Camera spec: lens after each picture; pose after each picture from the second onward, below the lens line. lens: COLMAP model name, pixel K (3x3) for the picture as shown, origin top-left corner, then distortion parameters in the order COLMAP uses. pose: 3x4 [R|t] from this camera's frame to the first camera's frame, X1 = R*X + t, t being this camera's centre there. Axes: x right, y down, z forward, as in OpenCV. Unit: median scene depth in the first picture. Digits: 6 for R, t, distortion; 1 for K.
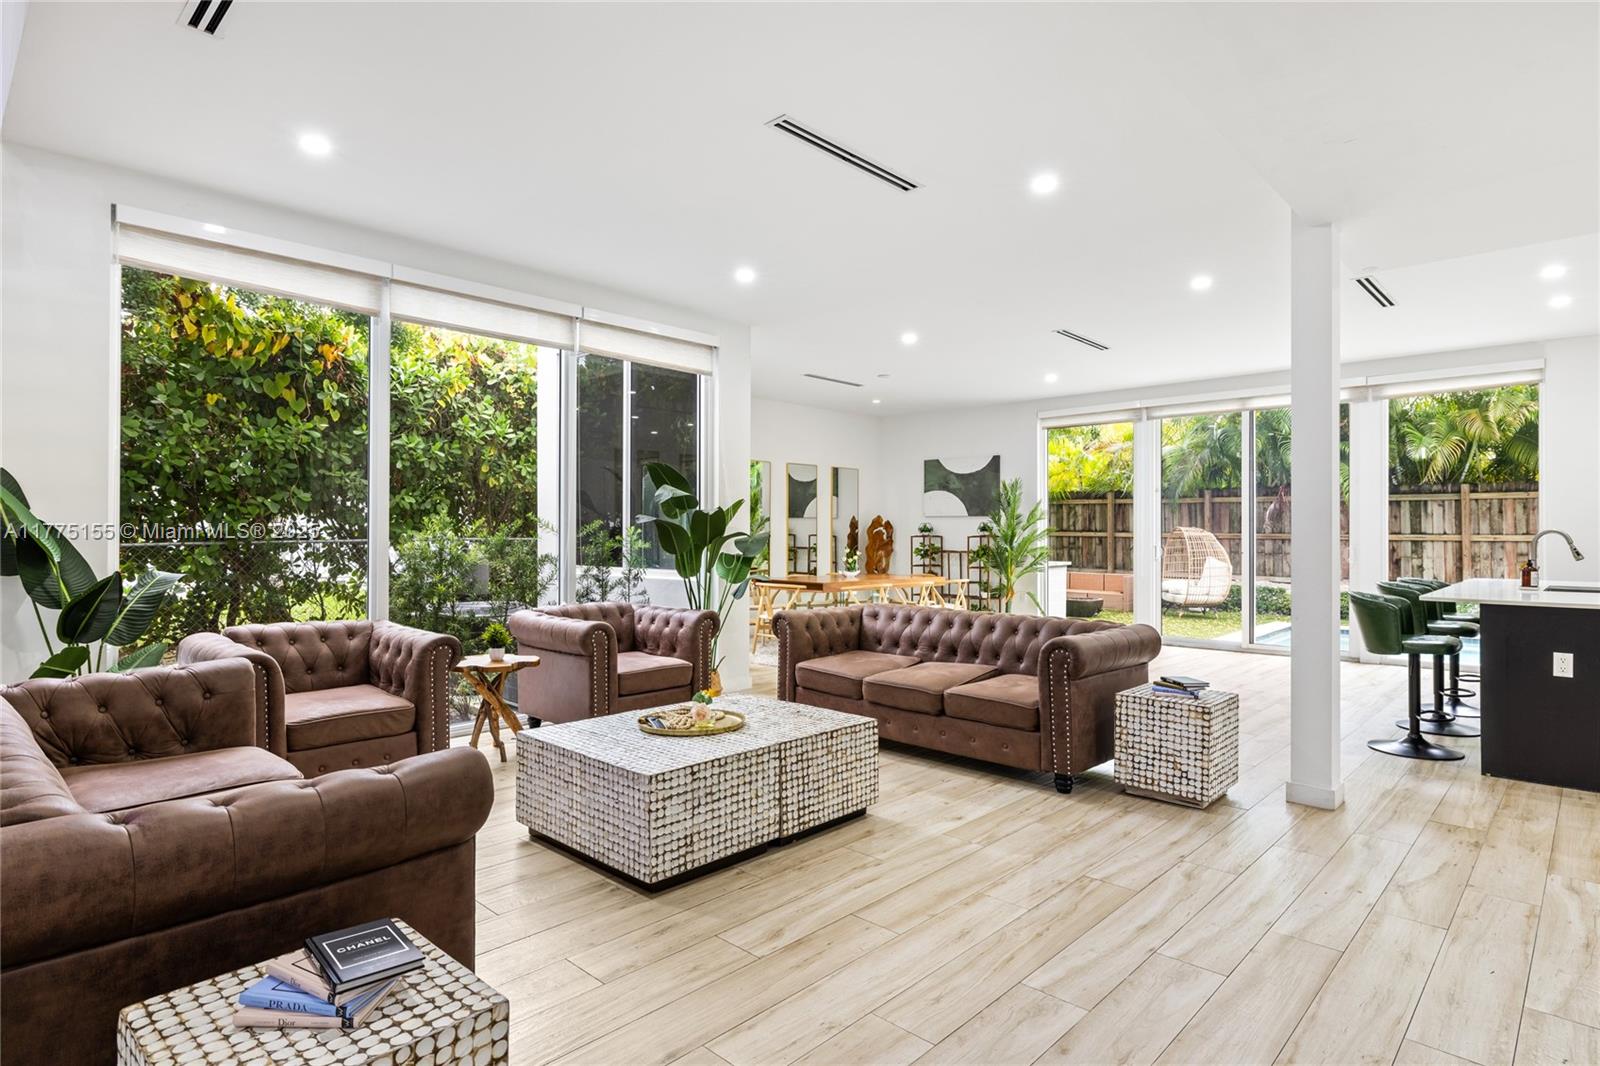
lens RADIAL K [[855.0, 0, 803.2], [0, 855.0, 529.0], [0, 0, 1]] dist [0.011667, -0.000496]
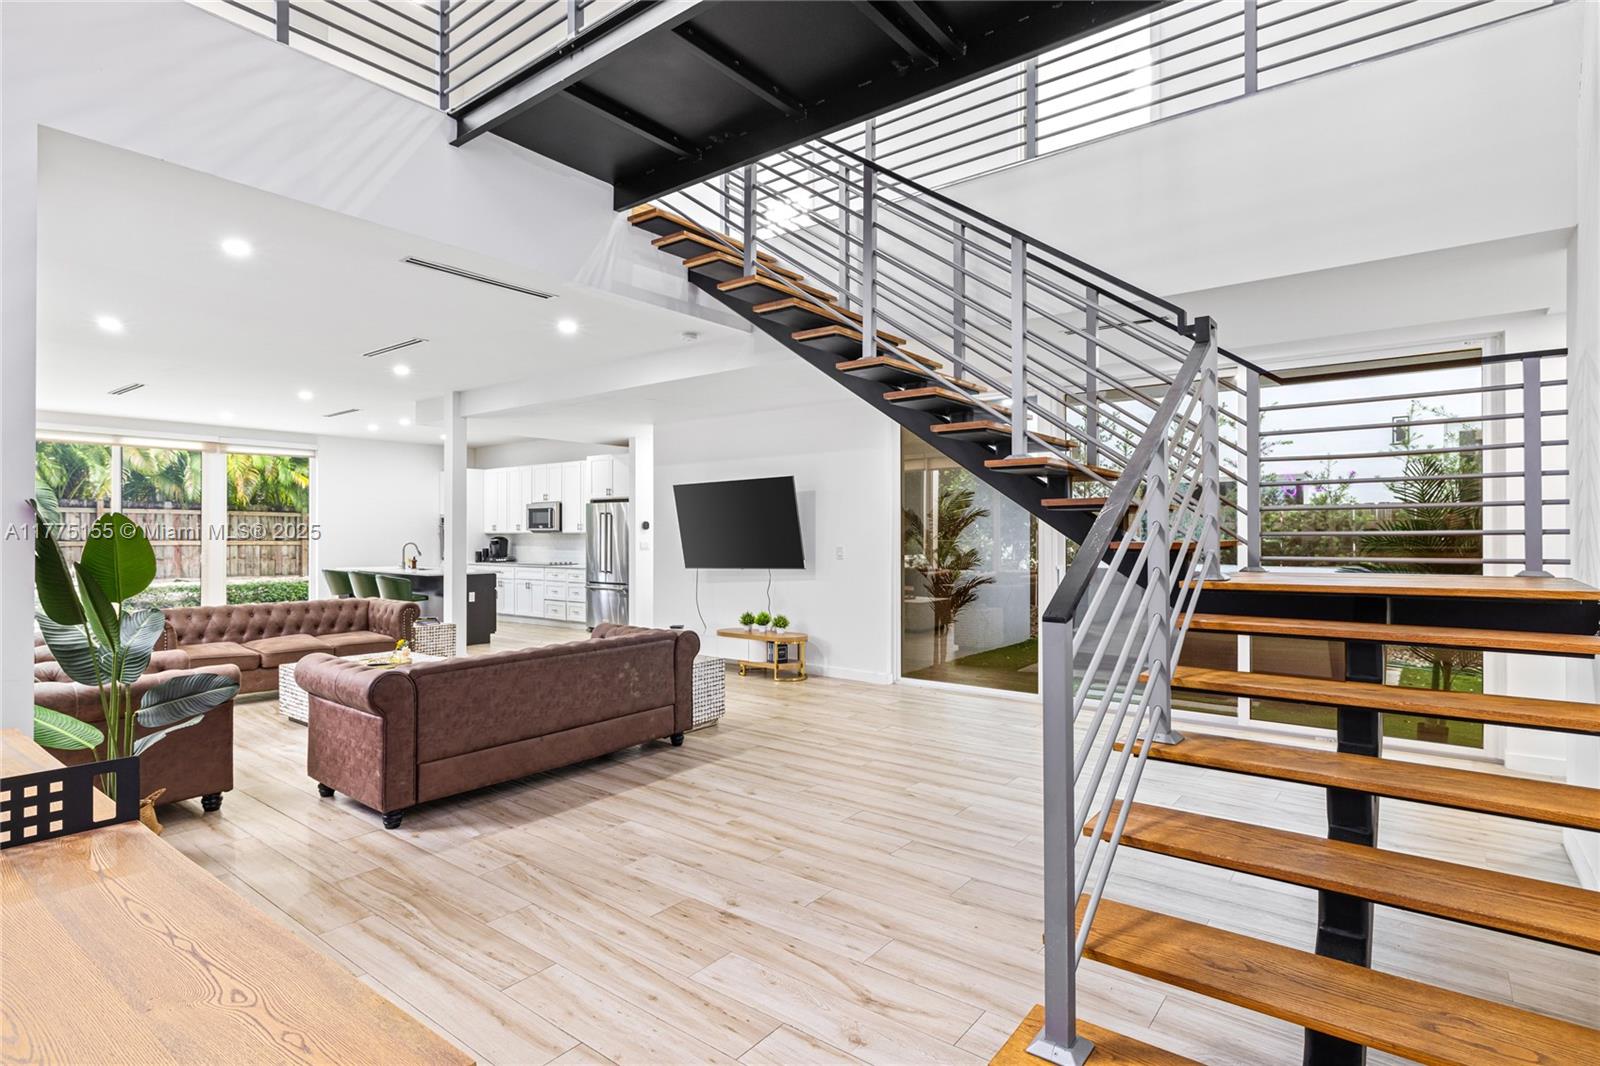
lens RADIAL K [[811.3, 0, 810.6], [0, 811.3, 529.1], [0, 0, 1]] dist [0.004271, 0.000039]
pose [[-0.087854, 0.001695, 0.996132, -0.509046], [-0.005781, 0.999981, -0.002212, -0.014225], [-0.996117, -0.005953, -0.087843, 0.070302]]
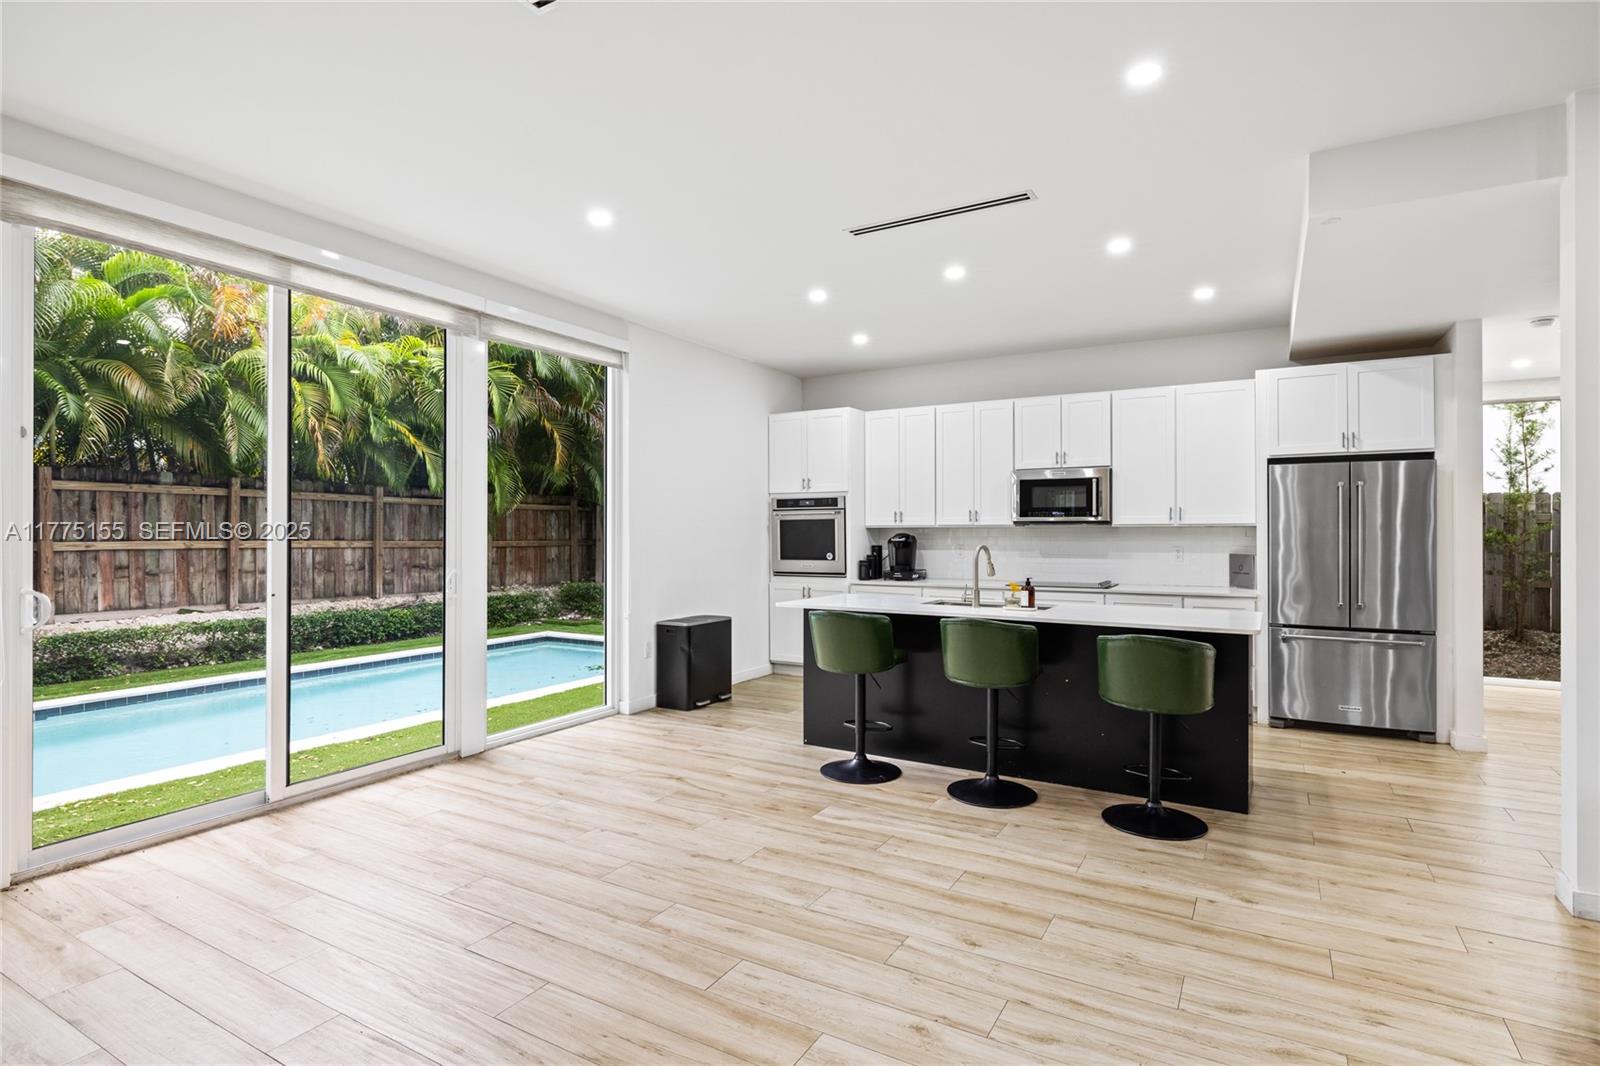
lens RADIAL K [[811.3, 0, 795.9], [0, 811.3, 533.5], [0, 0, 1]] dist [0.004271, 0.000039]
pose [[-0.223707, -0.005305, 0.974642, 0.016304], [-0.006375, 0.999972, 0.003980, -0.005967], [-0.974636, -0.005323, -0.223734, 0.571332]]
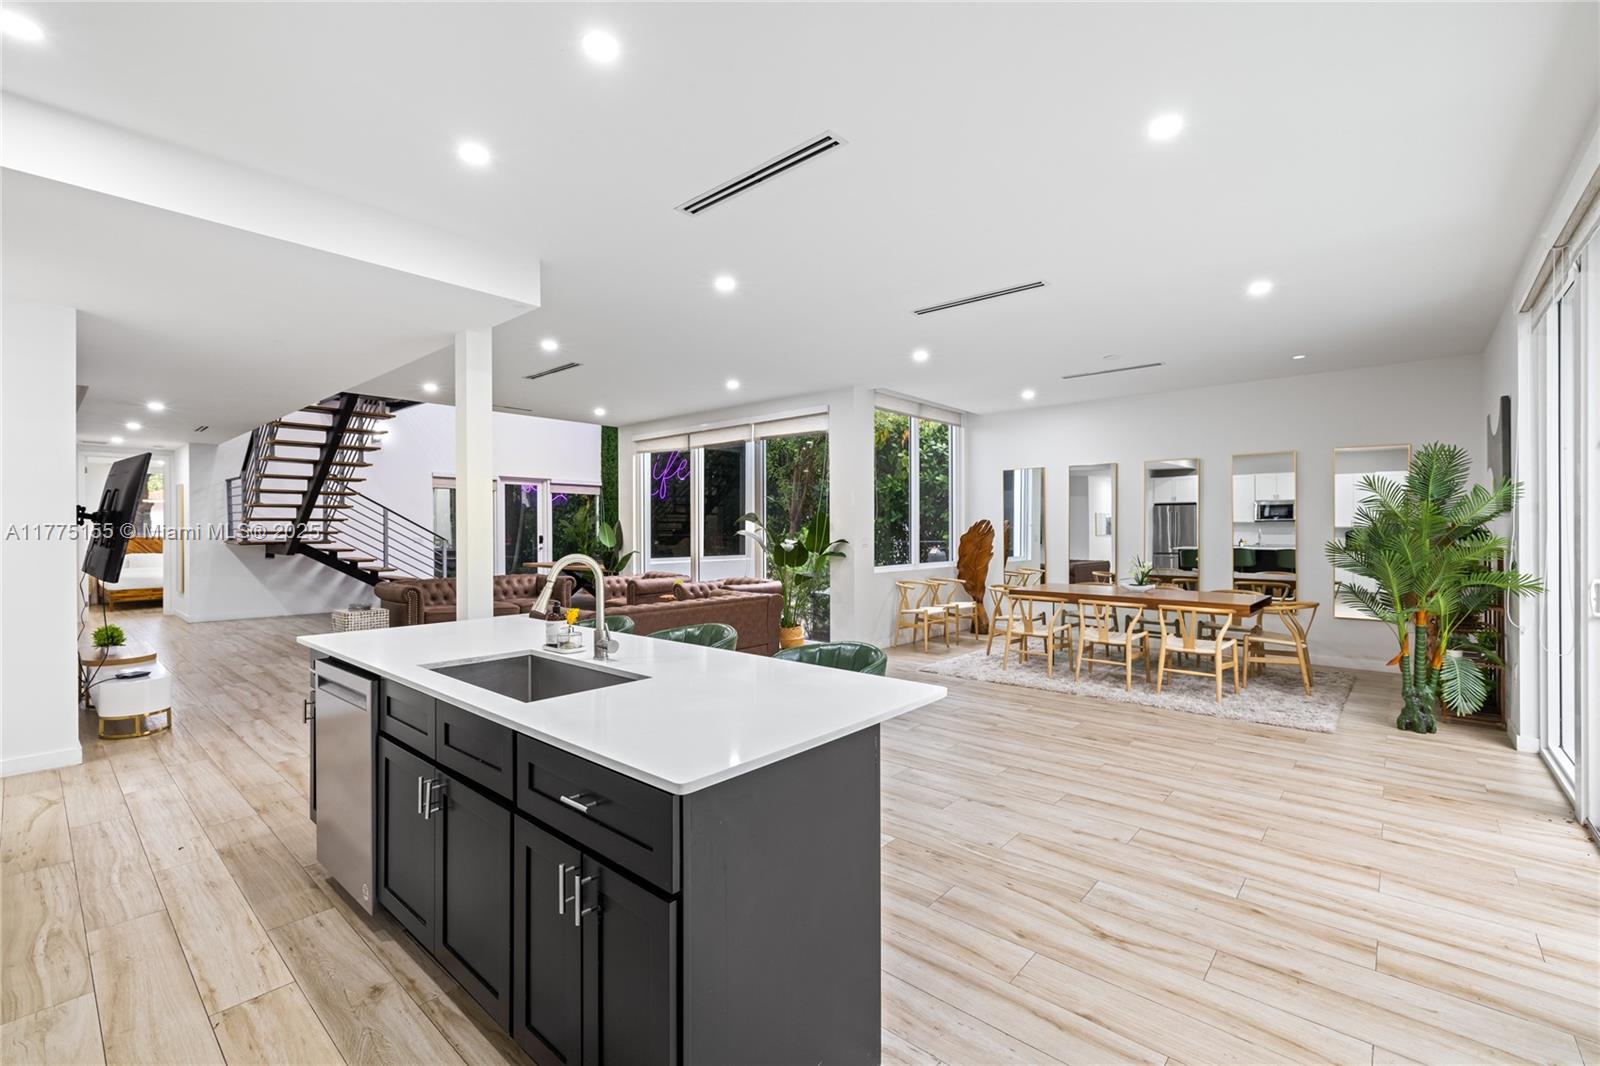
lens RADIAL K [[677.9, 0, 794.0], [0, 677.9, 538.4], [0, 0, 1]] dist [0.007416, 0.000762]
pose [[0.029471, 0.012027, -0.999493, 0.531116], [0.011256, 0.999860, 0.012364, -0.006810], [0.999502, -0.011614, 0.029332, 0.458835]]
